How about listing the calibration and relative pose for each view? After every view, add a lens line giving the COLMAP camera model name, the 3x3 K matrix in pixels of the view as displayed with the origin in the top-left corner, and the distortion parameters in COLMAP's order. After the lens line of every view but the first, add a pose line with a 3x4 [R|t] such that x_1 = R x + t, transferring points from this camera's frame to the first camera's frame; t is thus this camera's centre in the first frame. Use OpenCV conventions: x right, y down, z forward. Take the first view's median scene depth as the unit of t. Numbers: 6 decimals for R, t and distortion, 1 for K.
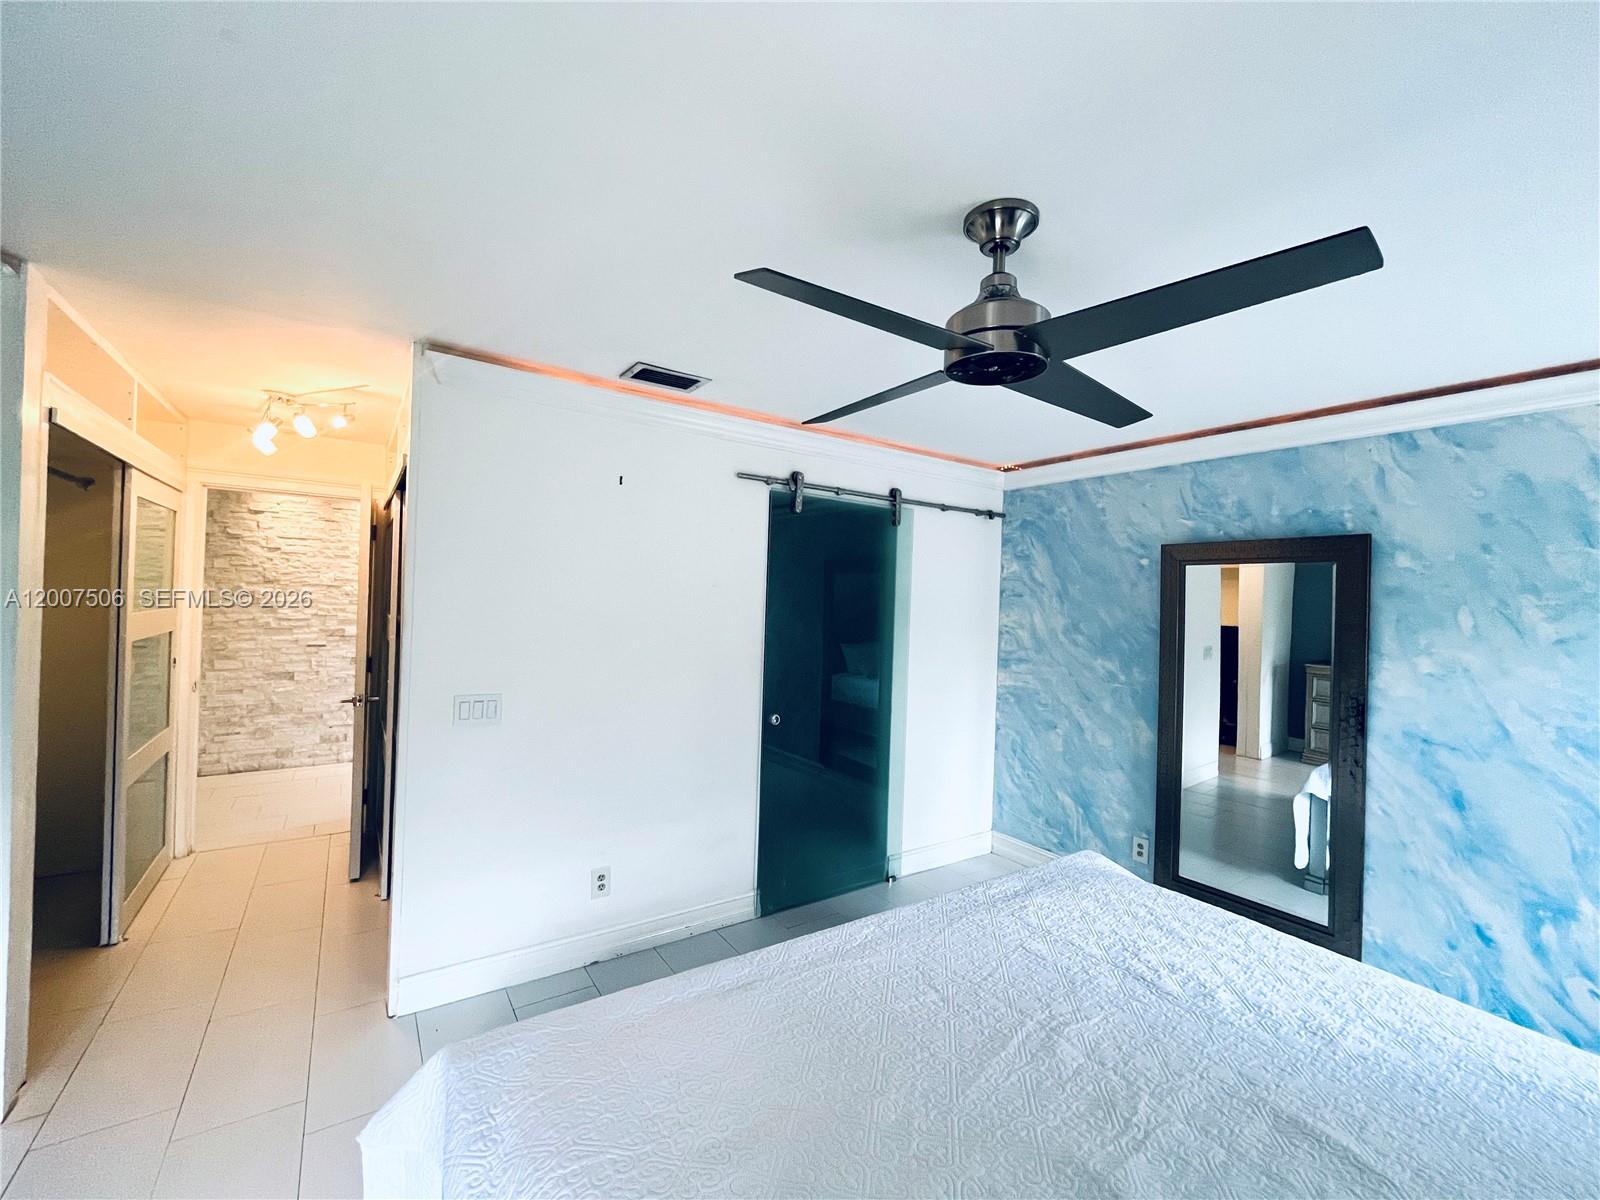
lens RADIAL K [[649.1, 0, 803.0], [0, 649.1, 594.3], [0, 0, 1]] dist [-0.012393, -0.000128]
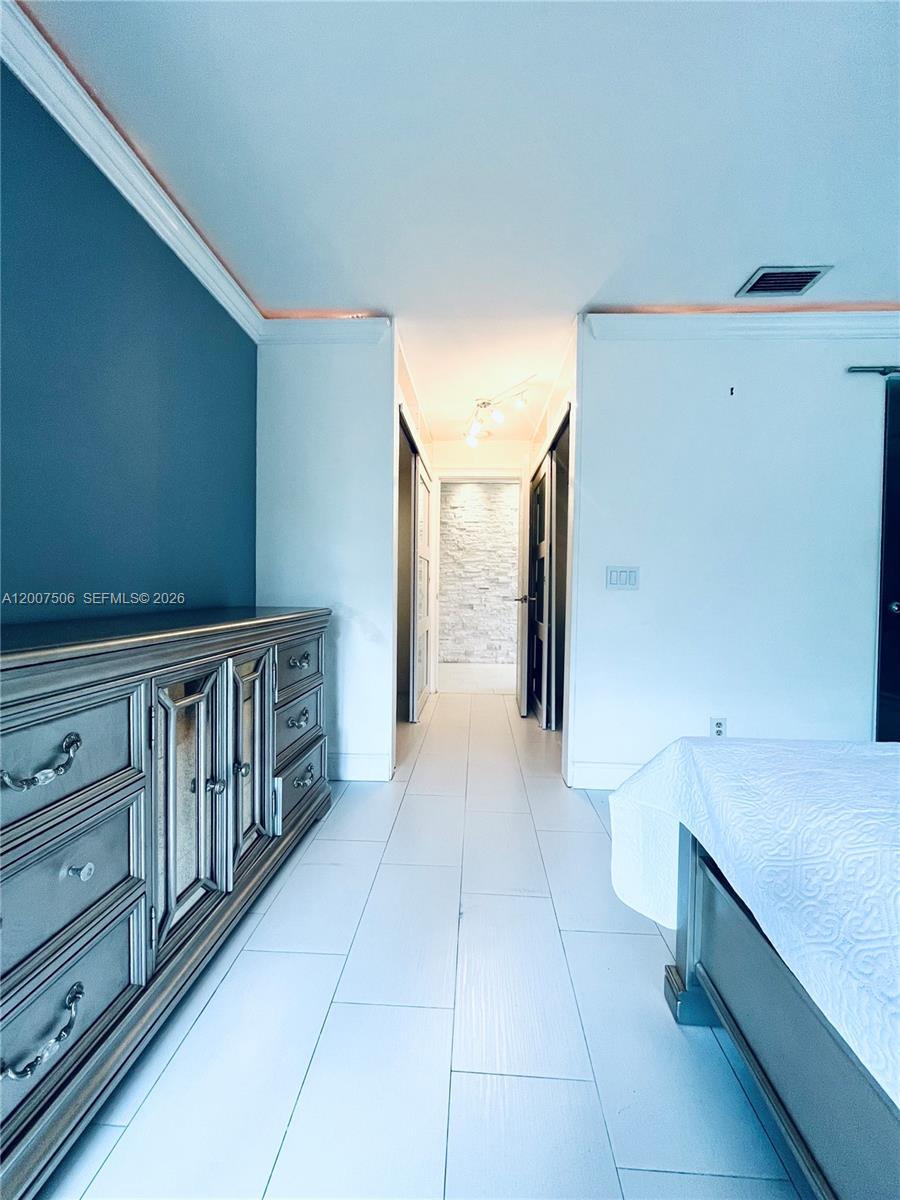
lens RADIAL K [[486.8, 0, 446.9], [0, 486.8, 601.1], [0, 0, 1]] dist [-0.012393, -0.000128]
pose [[0.783385, -0.007504, -0.621492, -0.115757], [0.019615, 0.999728, 0.012653, 0.147619], [0.621227, -0.022103, 0.783319, -0.015568]]
